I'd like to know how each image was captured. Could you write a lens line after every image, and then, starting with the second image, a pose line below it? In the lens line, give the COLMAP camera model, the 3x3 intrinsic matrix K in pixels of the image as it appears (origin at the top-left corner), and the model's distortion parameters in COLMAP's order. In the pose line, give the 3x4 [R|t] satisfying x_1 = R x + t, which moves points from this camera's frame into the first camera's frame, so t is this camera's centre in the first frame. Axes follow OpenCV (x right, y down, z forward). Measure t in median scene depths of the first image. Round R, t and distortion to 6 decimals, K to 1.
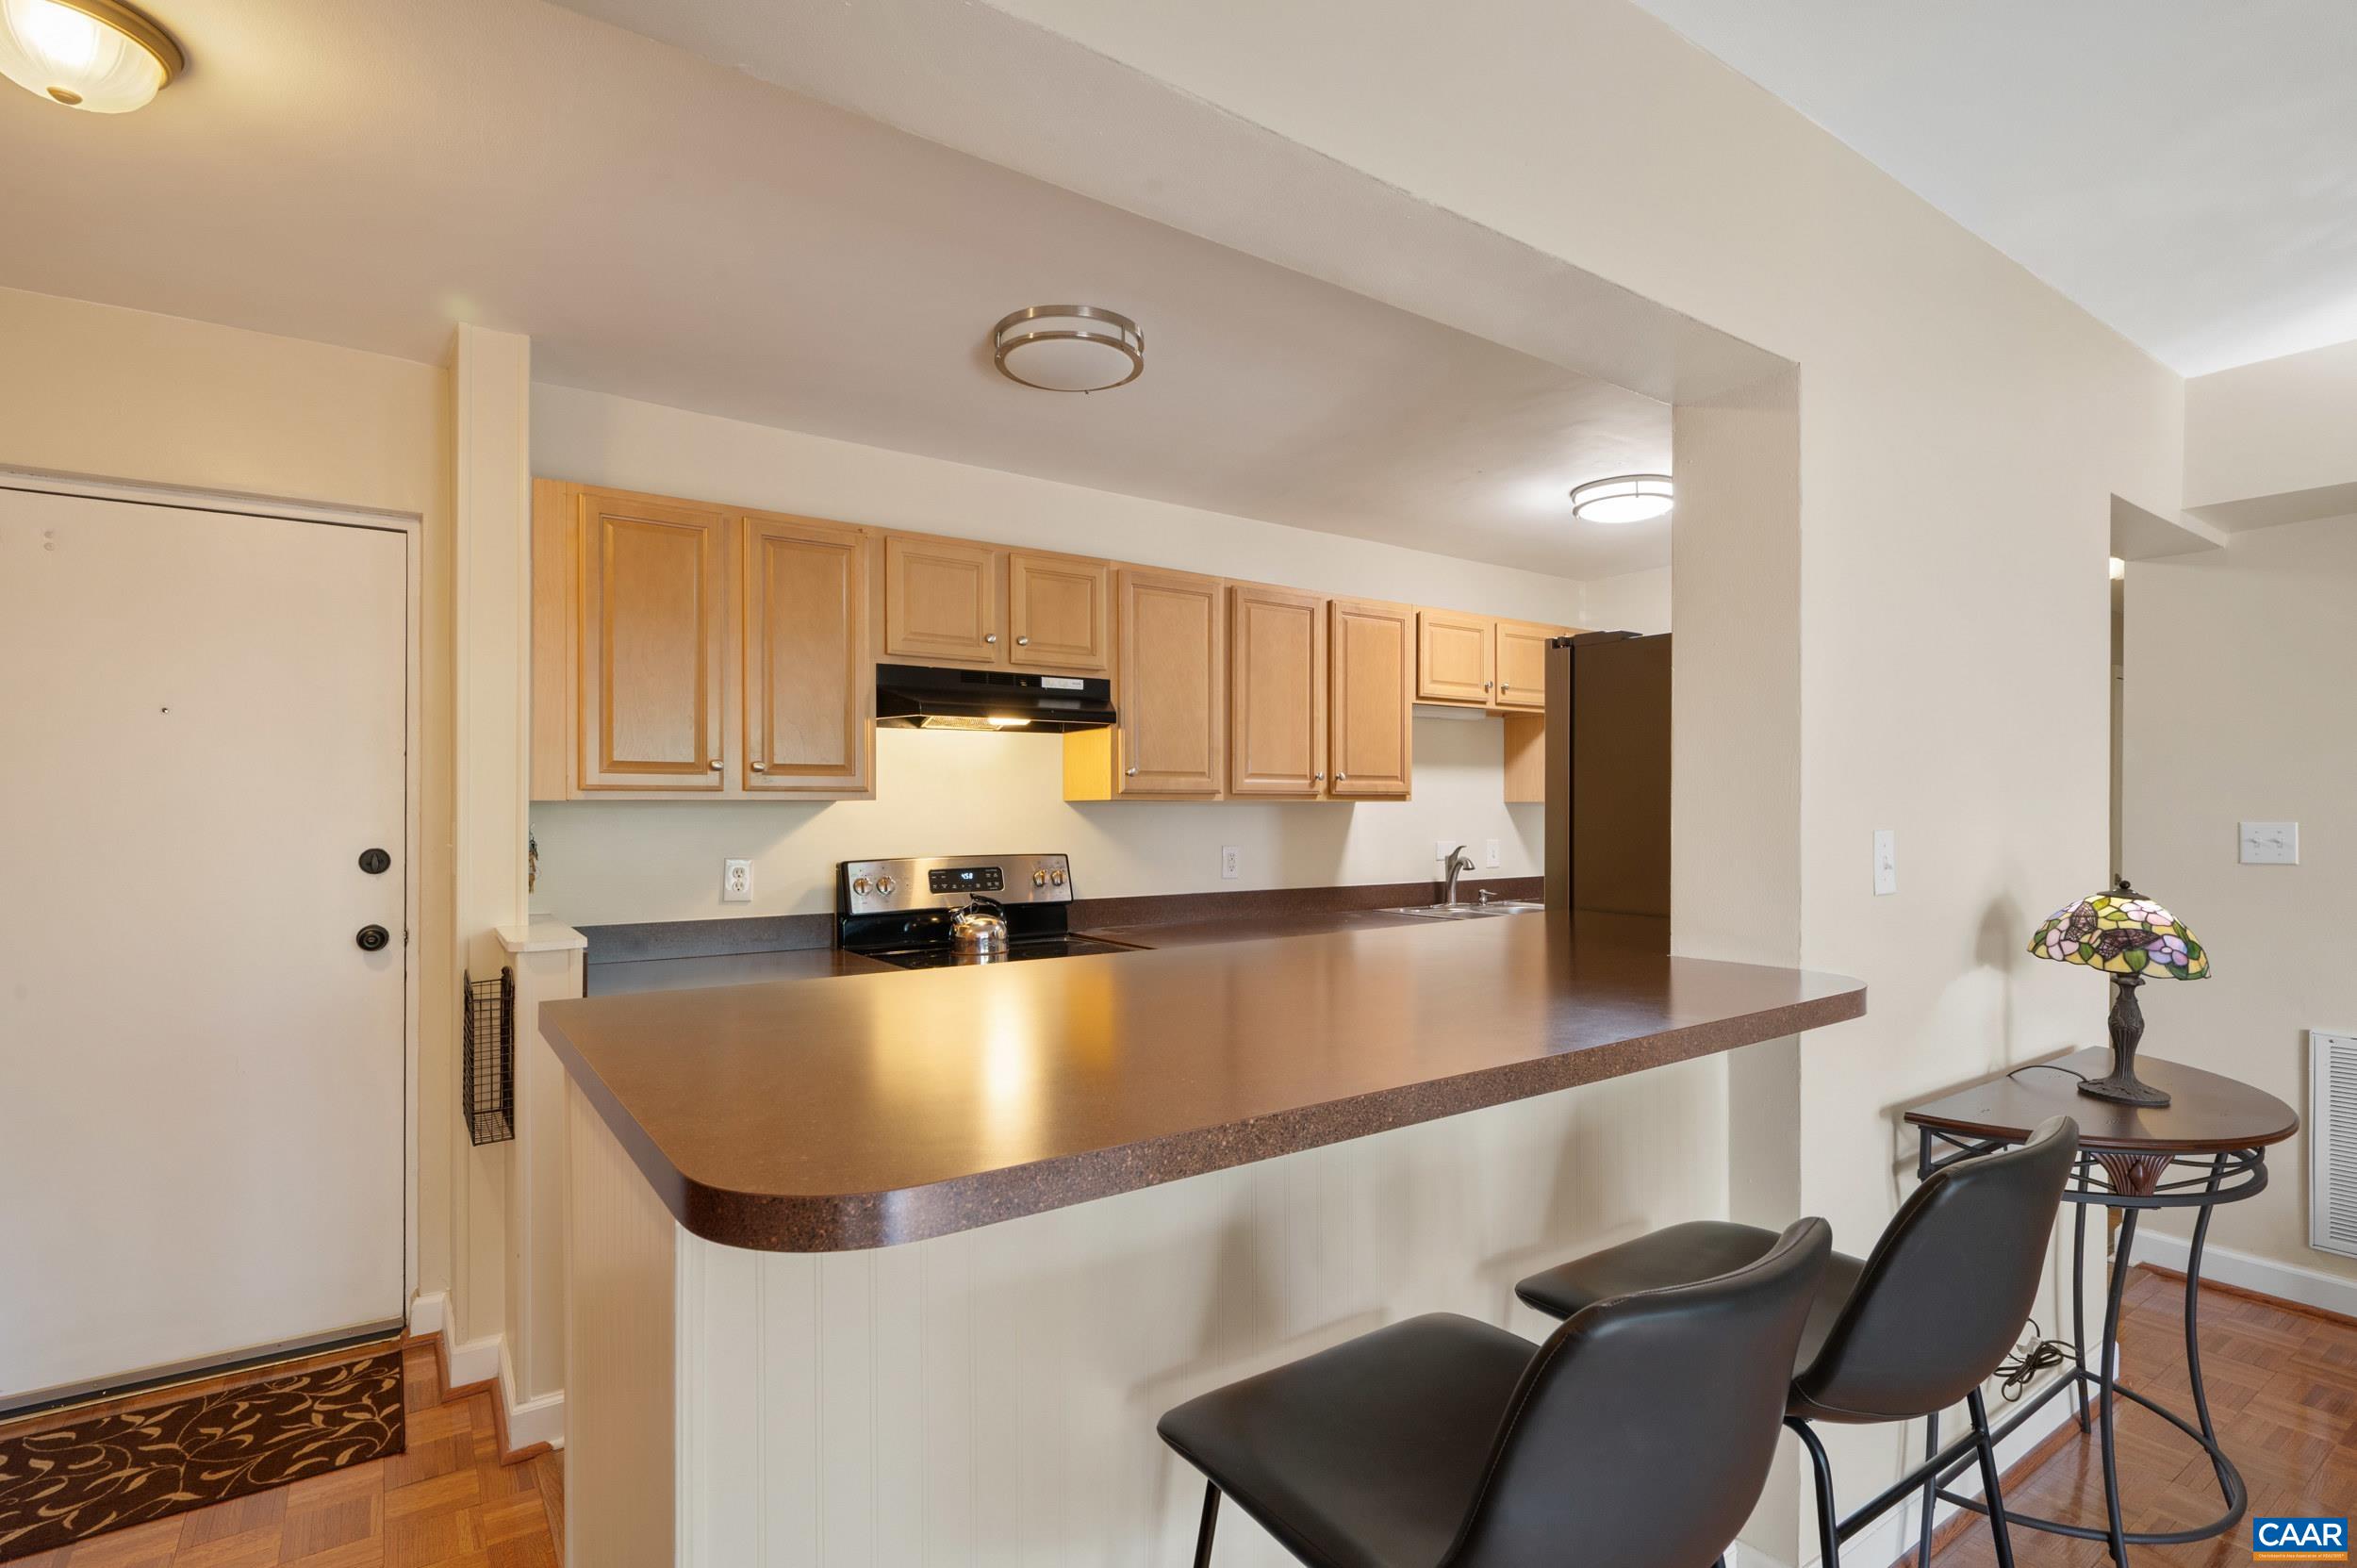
lens RADIAL K [[1137.7, 0, 1179.4], [0, 1137.7, 805.7], [0, 0, 1]] dist [0.001174, 0.000222]
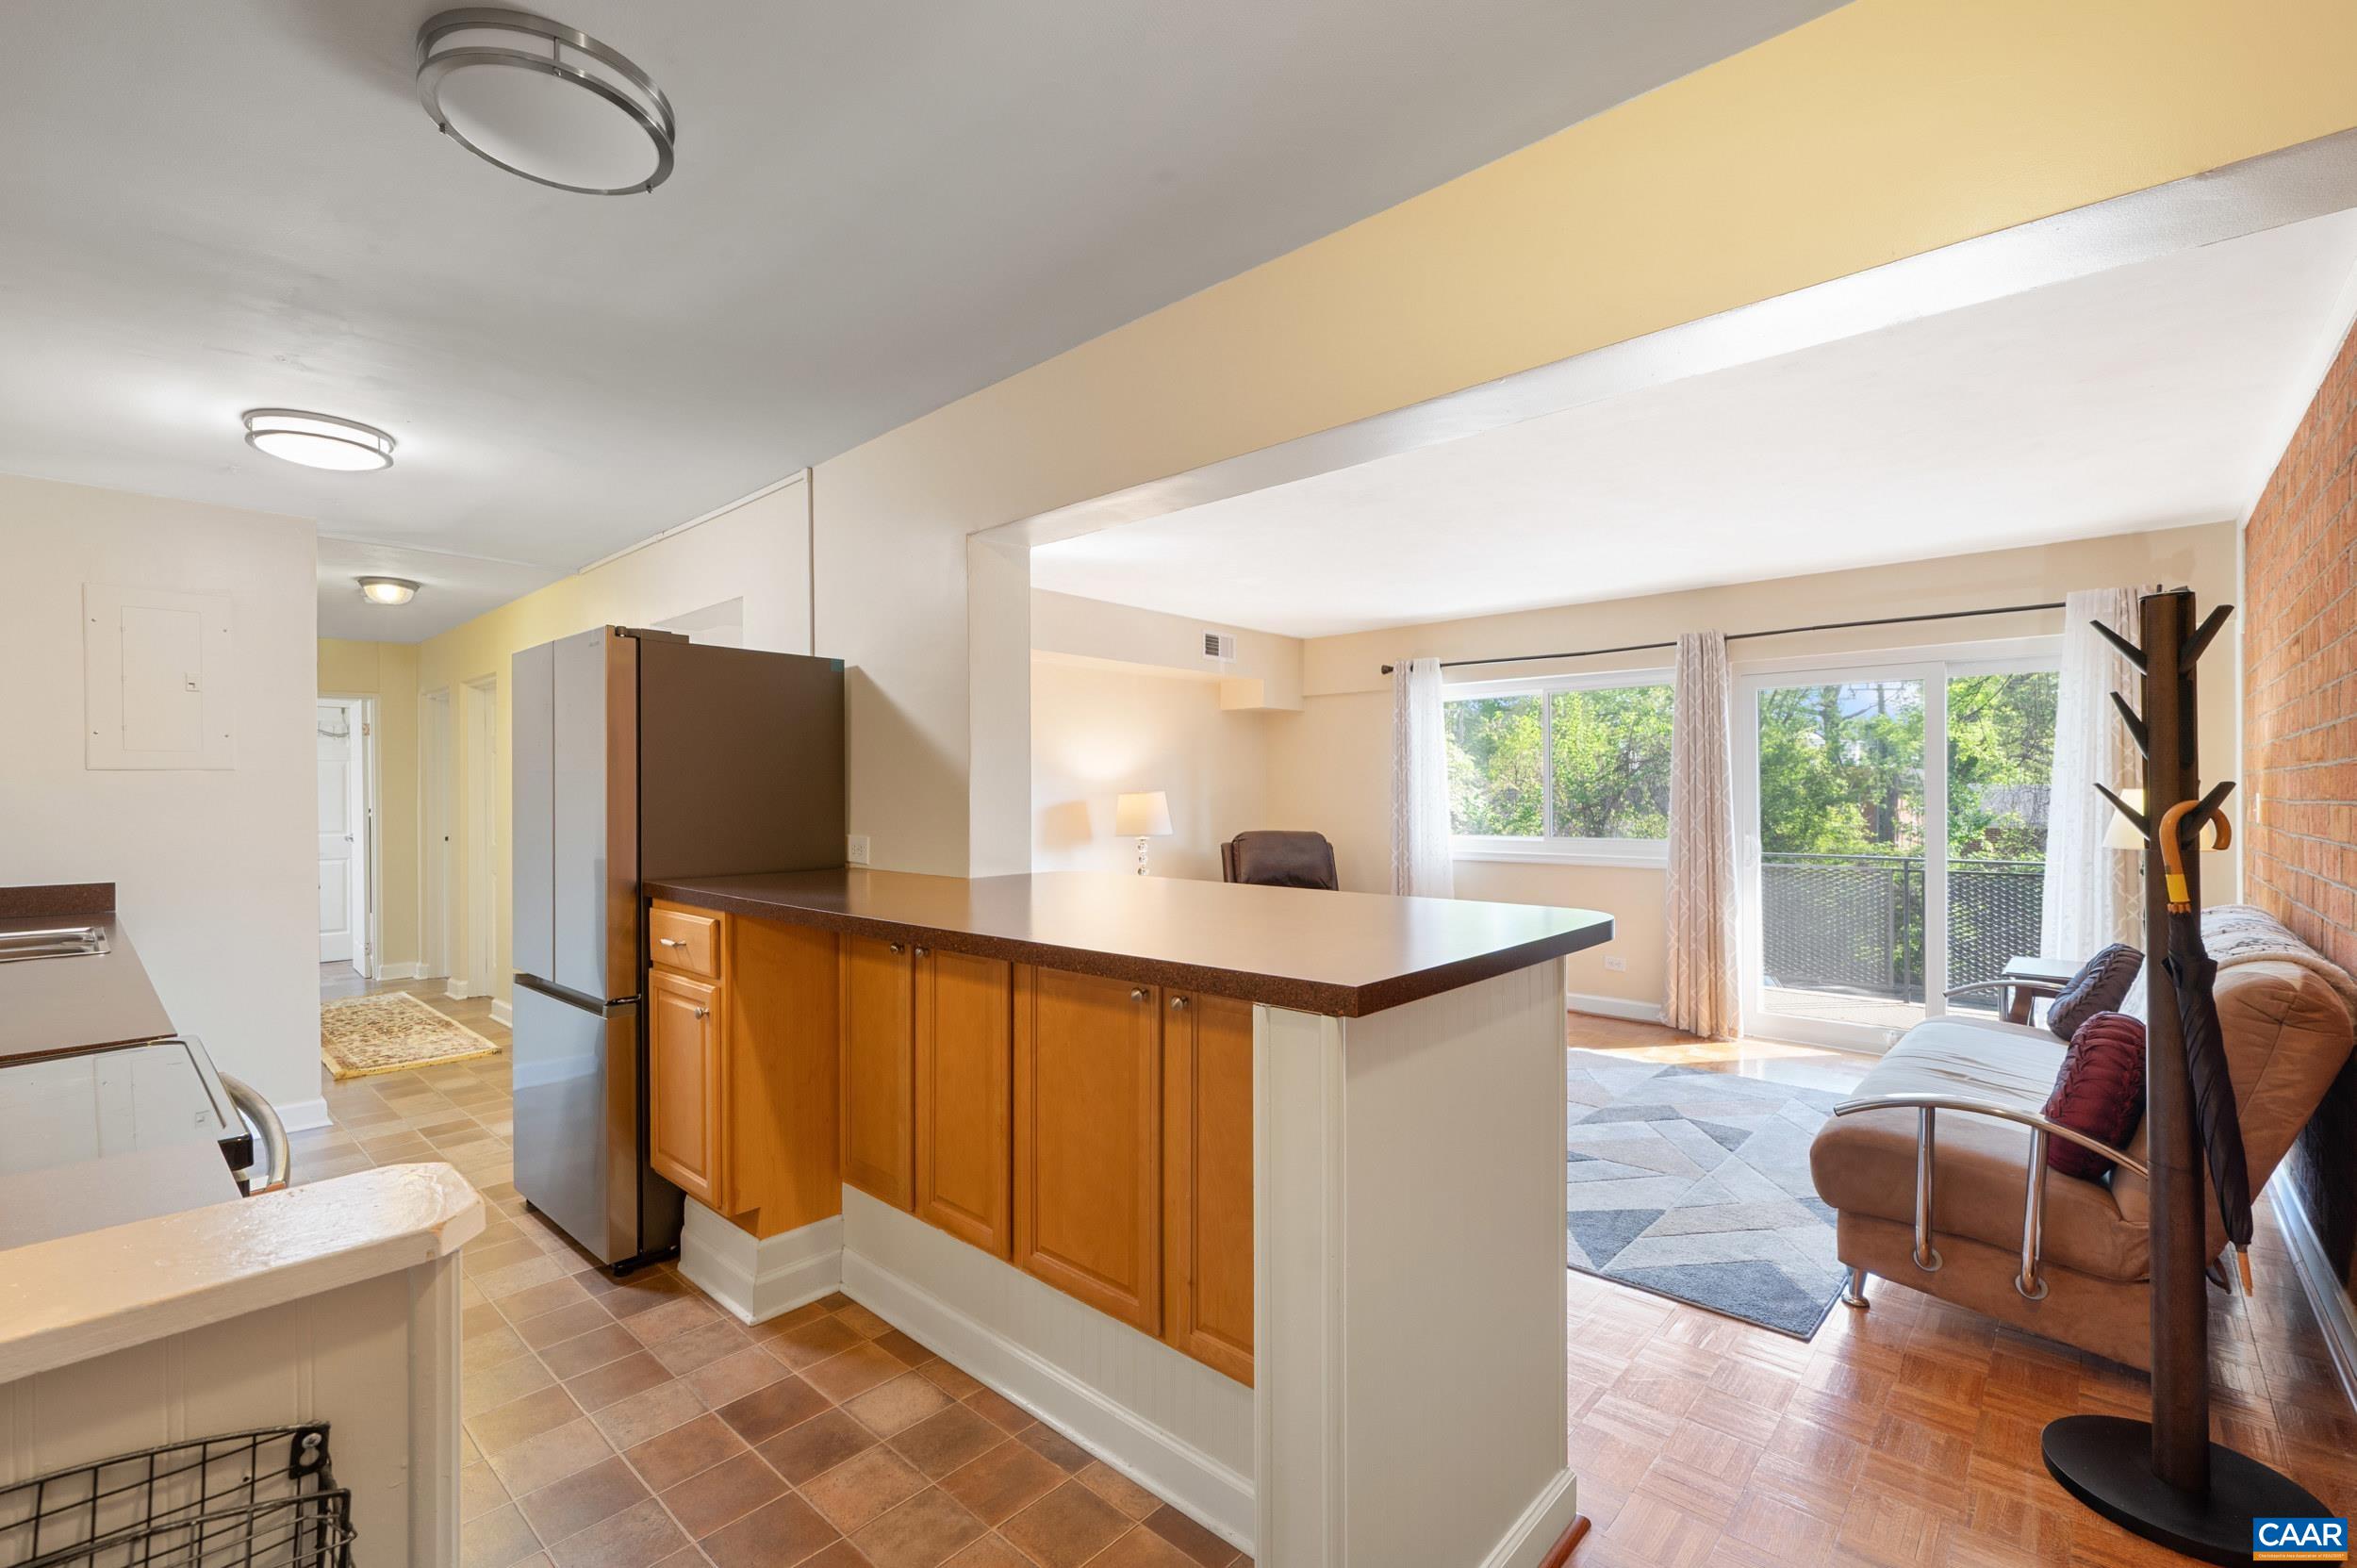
lens RADIAL K [[1015.5, 0, 1184.9], [0, 1015.5, 794.3], [0, 0, 1]] dist [0.001334, 0.000207]
pose [[-0.221346, -0.000290, 0.975195, -0.604546], [0.003922, 0.999992, 0.001187, 0.007511], [-0.975188, 0.004087, -0.221343, 0.600293]]
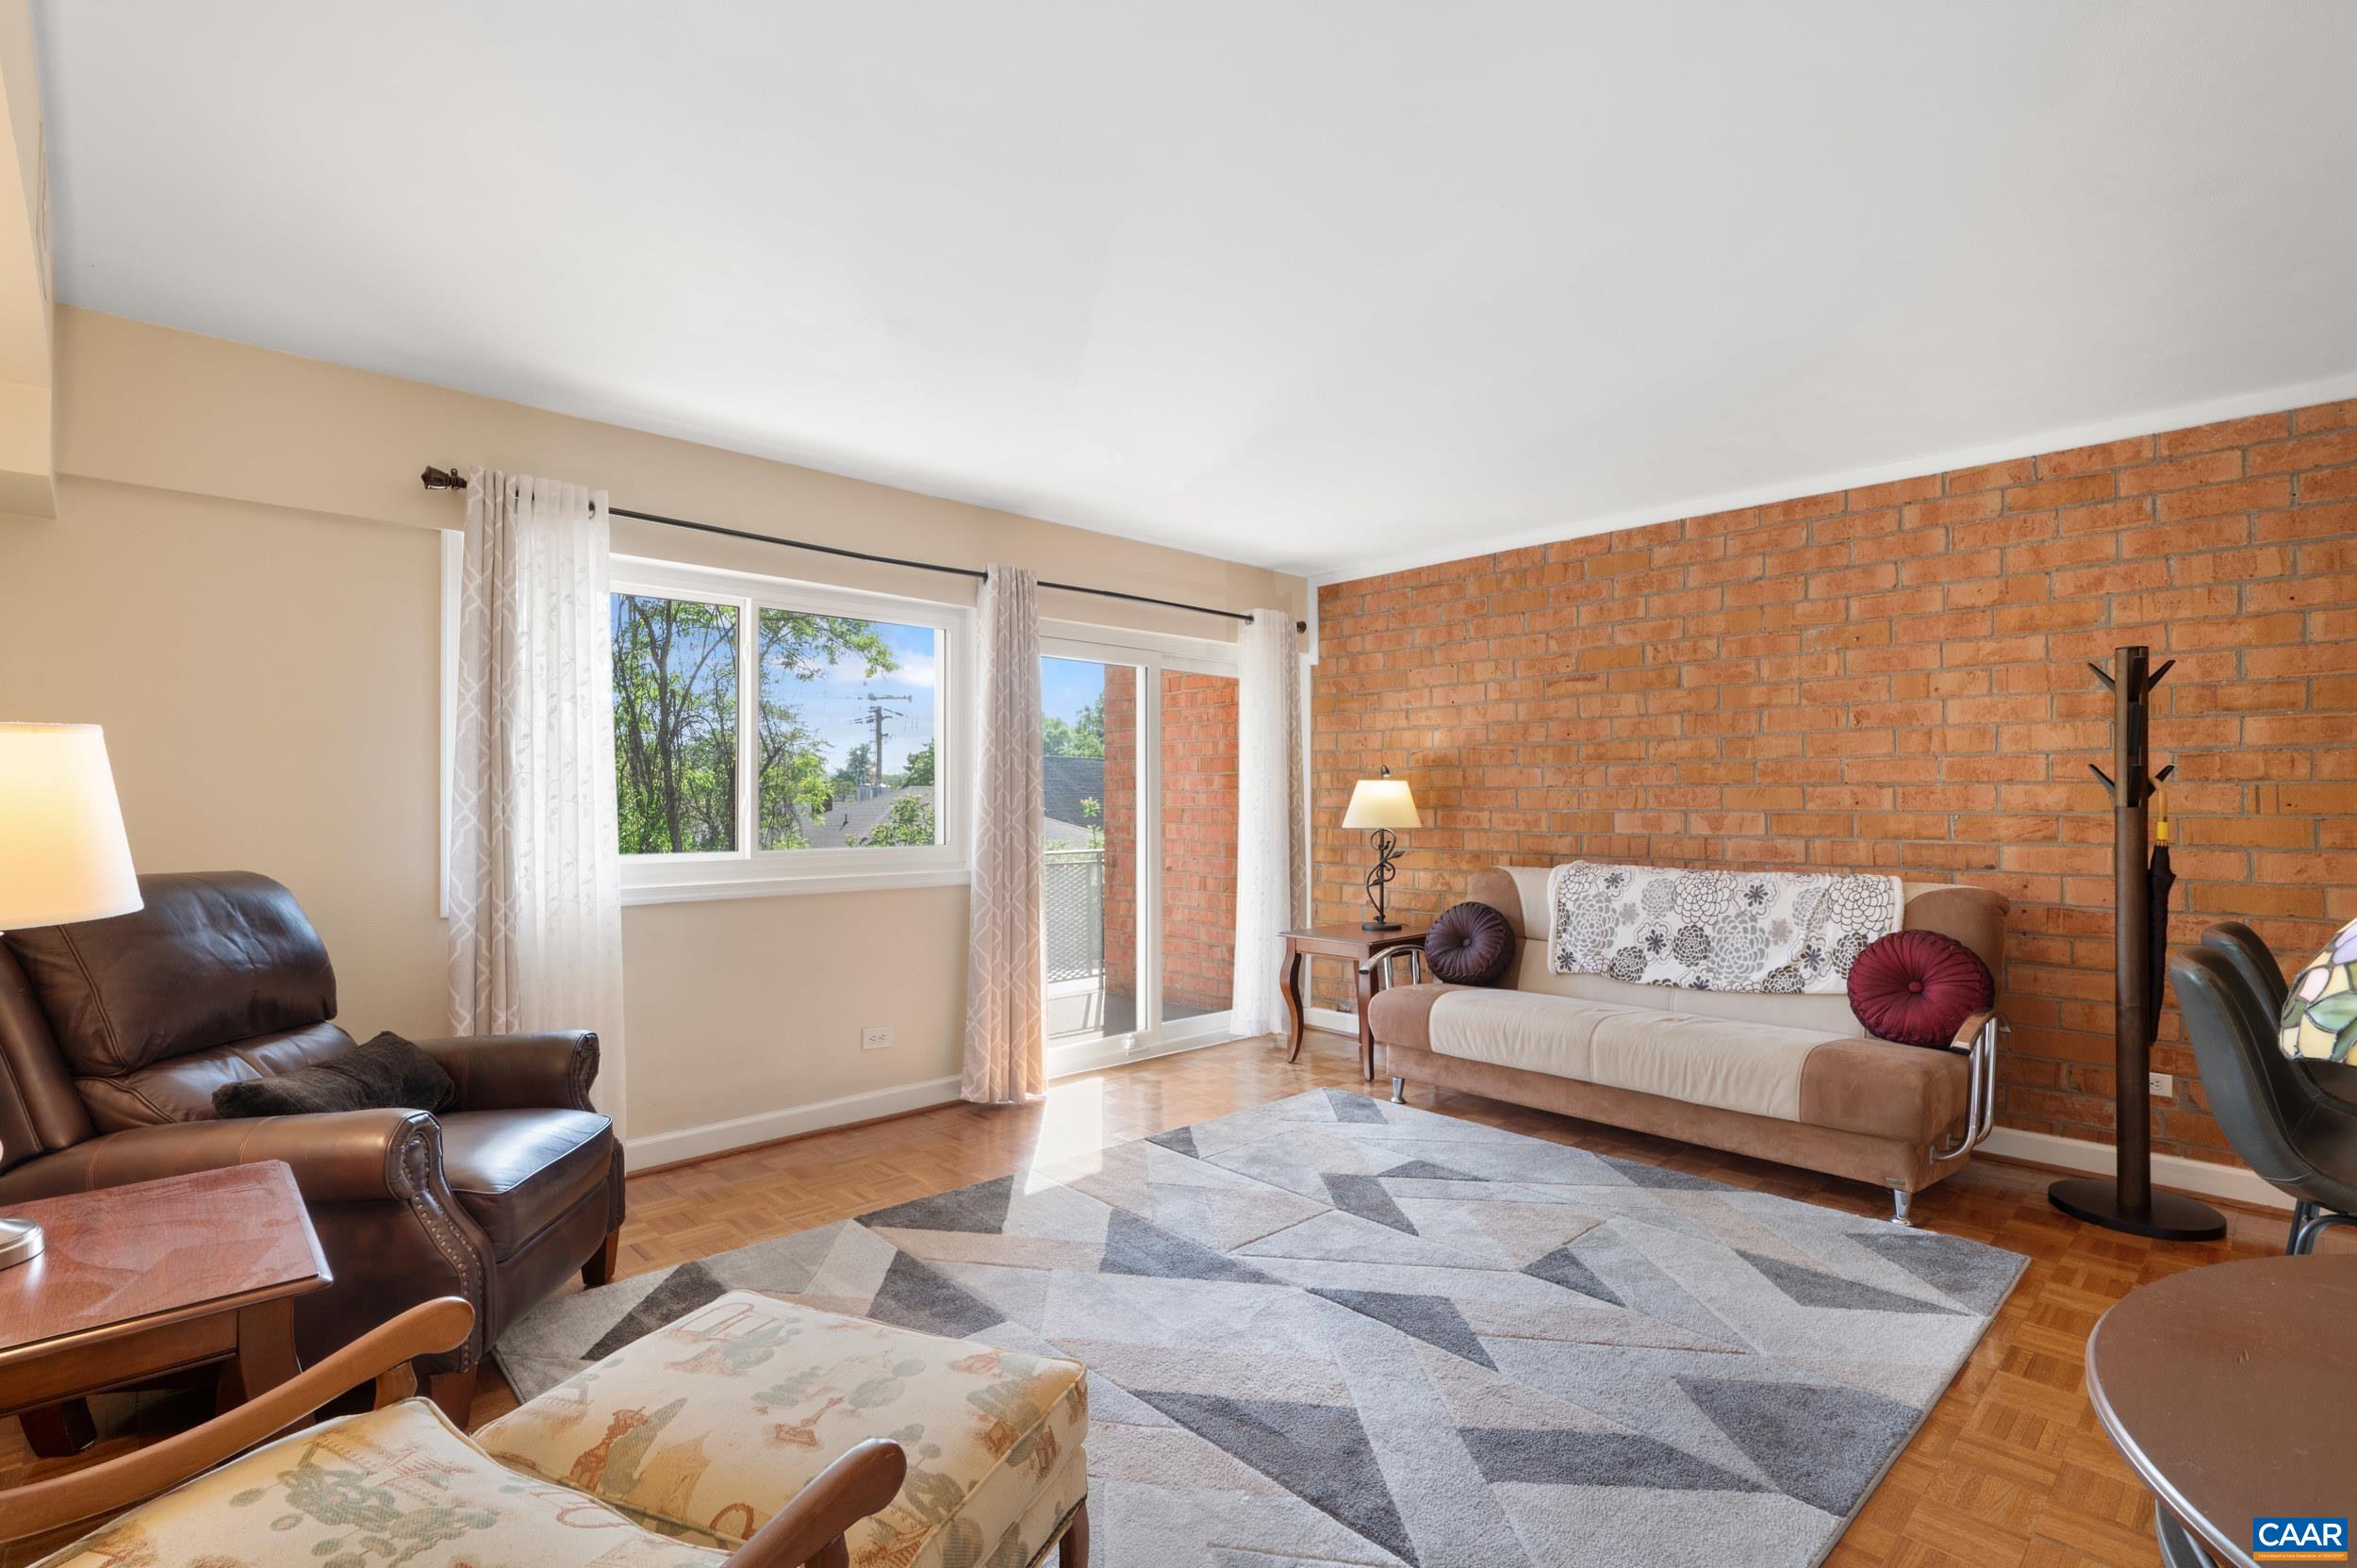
lens RADIAL K [[1085.2, 0, 1180.0], [0, 1085.2, 790.7], [0, 0, 1]] dist [-0.000796, -0.000317]
pose [[-0.988483, -0.002120, -0.151318, 0.782841], [-0.000849, 0.999964, -0.008468, 0.034680], [0.151330, -0.008242, -0.988449, 0.761087]]
